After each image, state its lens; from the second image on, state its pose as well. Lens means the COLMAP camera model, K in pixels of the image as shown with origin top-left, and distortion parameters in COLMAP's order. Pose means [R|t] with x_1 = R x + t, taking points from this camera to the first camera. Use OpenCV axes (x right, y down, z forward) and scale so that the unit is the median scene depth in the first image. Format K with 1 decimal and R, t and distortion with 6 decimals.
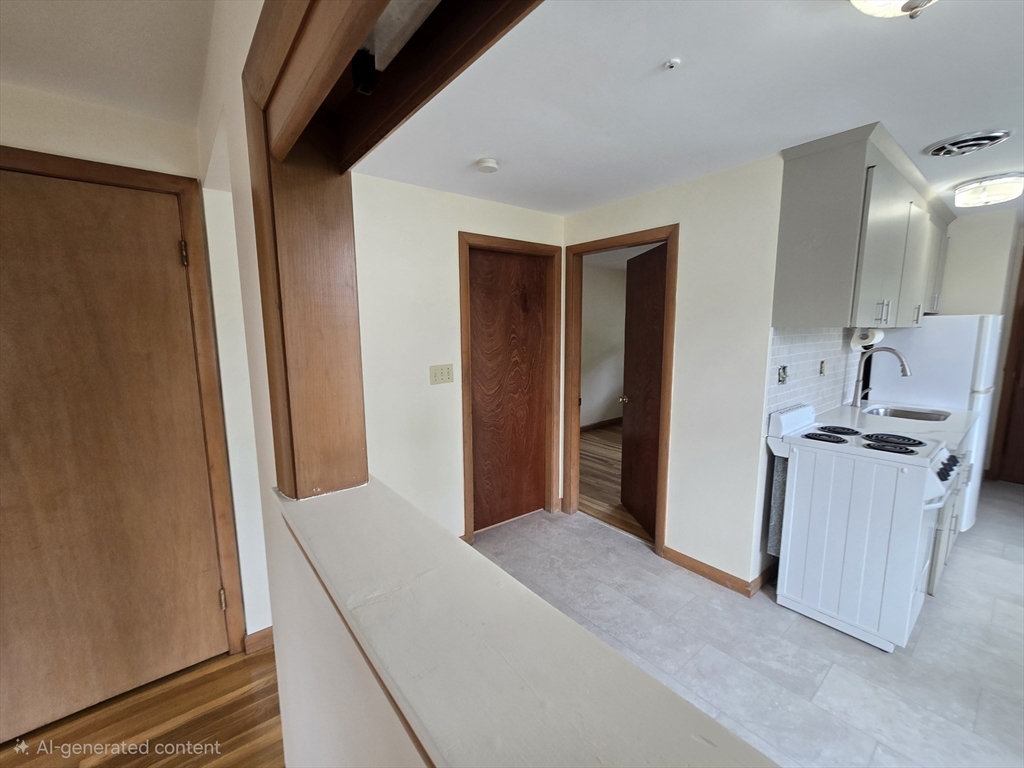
lens RADIAL K [[422.2, 0, 504.2], [0, 422.2, 387.1], [0, 0, 1]] dist [-0.012856, 0.004180]
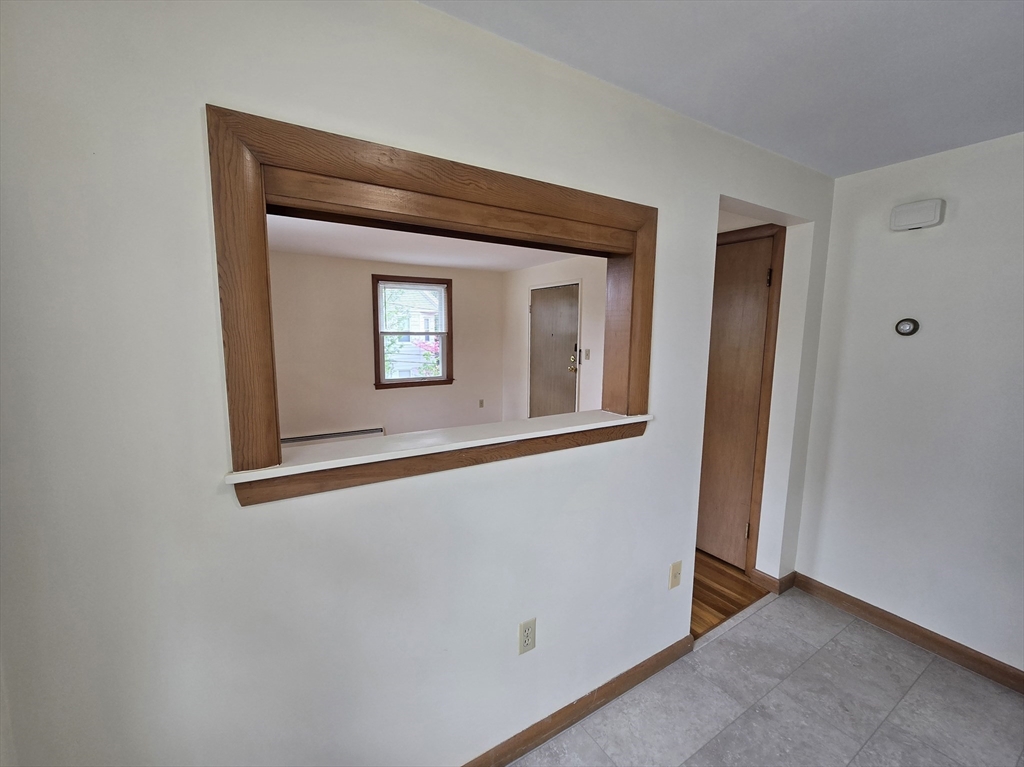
lens RADIAL K [[431.0, 0, 509.4], [0, 431.0, 387.9], [0, 0, 1]] dist [-0.000415, -0.000319]
pose [[-0.107018, 0.142245, -0.984029, 0.600515], [-0.142282, 0.977336, 0.156752, -0.045039], [0.984024, 0.156785, -0.084354, 0.241405]]
